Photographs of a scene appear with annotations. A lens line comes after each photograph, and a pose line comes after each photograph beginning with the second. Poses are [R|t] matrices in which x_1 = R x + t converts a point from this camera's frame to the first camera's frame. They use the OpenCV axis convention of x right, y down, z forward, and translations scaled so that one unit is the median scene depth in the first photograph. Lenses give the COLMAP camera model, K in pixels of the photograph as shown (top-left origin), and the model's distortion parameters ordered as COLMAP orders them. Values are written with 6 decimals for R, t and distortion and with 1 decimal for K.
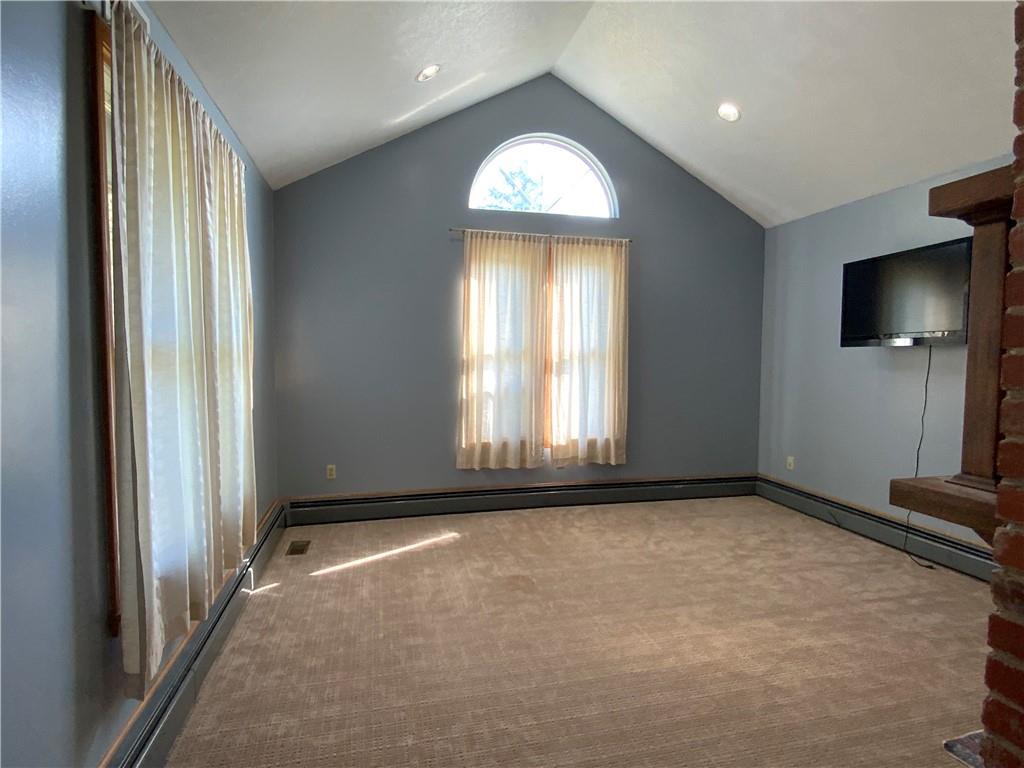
lens RADIAL K [[521.9, 0, 511.3], [0, 521.9, 382.1], [0, 0, 1]] dist [0.035912, -0.000060]
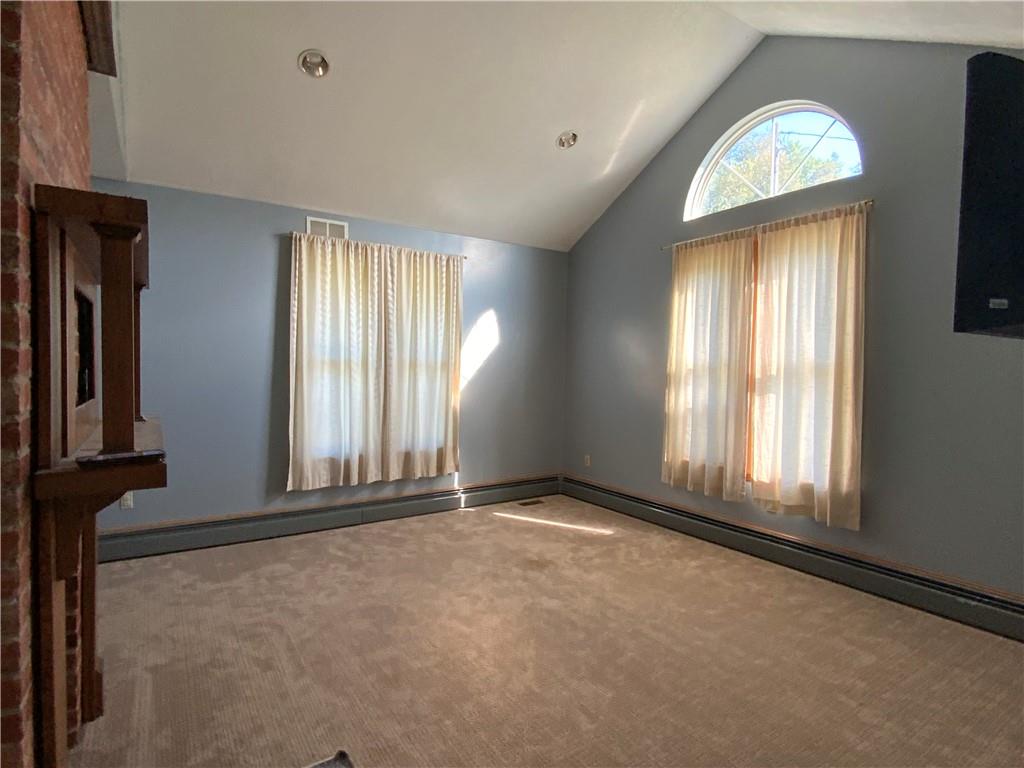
lens RADIAL K [[543.6, 0, 512.0], [0, 543.6, 384.0], [0, 0, 1]] dist [0.000766, -0.000110]
pose [[0.325708, 0.027847, -0.945060, 0.773444], [-0.056705, 0.998342, 0.009874, -0.016089], [0.943768, 0.050373, 0.326747, 0.364667]]
